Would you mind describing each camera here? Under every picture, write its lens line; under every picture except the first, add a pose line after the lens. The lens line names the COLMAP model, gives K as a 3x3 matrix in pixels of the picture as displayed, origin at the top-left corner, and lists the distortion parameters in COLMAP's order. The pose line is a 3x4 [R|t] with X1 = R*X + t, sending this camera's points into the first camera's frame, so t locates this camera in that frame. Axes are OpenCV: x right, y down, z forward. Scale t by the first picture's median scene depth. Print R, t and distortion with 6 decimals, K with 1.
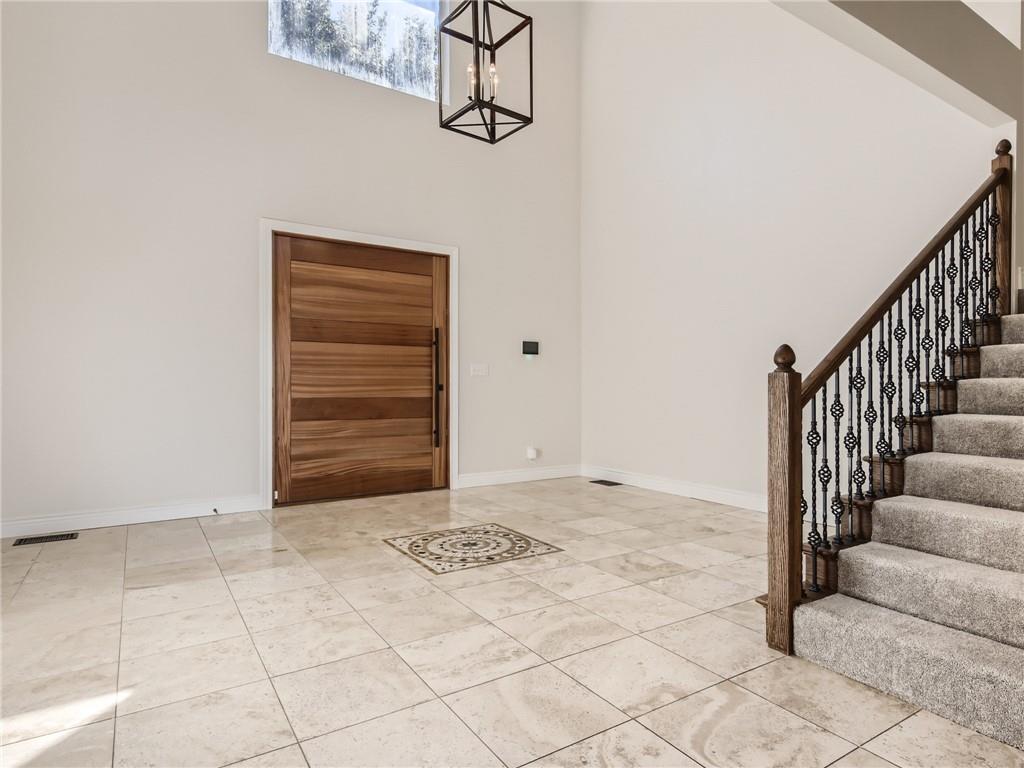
lens RADIAL K [[551.4, 0, 513.4], [0, 551.4, 387.9], [0, 0, 1]] dist [0.025912, -0.000449]
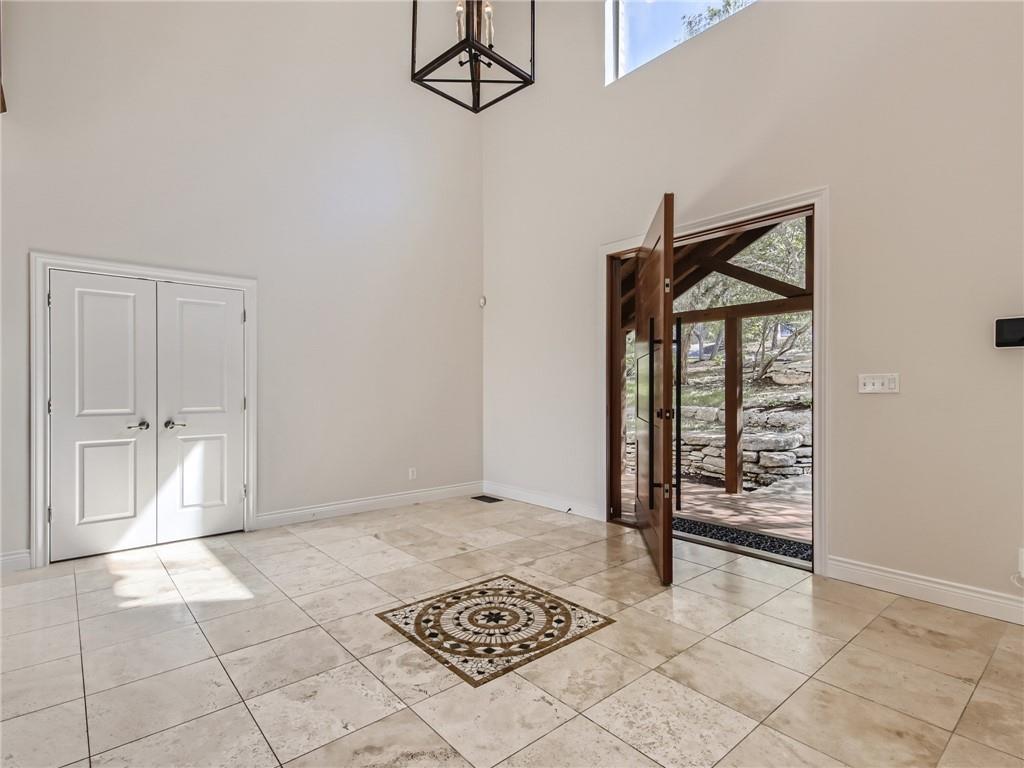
lens RADIAL K [[551.4, 0, 513.4], [0, 551.4, 387.9], [0, 0, 1]] dist [0.025912, -0.000449]
pose [[0.142883, -0.002800, -0.989736, 0.692120], [0.006276, 0.999978, -0.001923, -0.021979], [0.989720, -0.005937, 0.142897, 0.971723]]
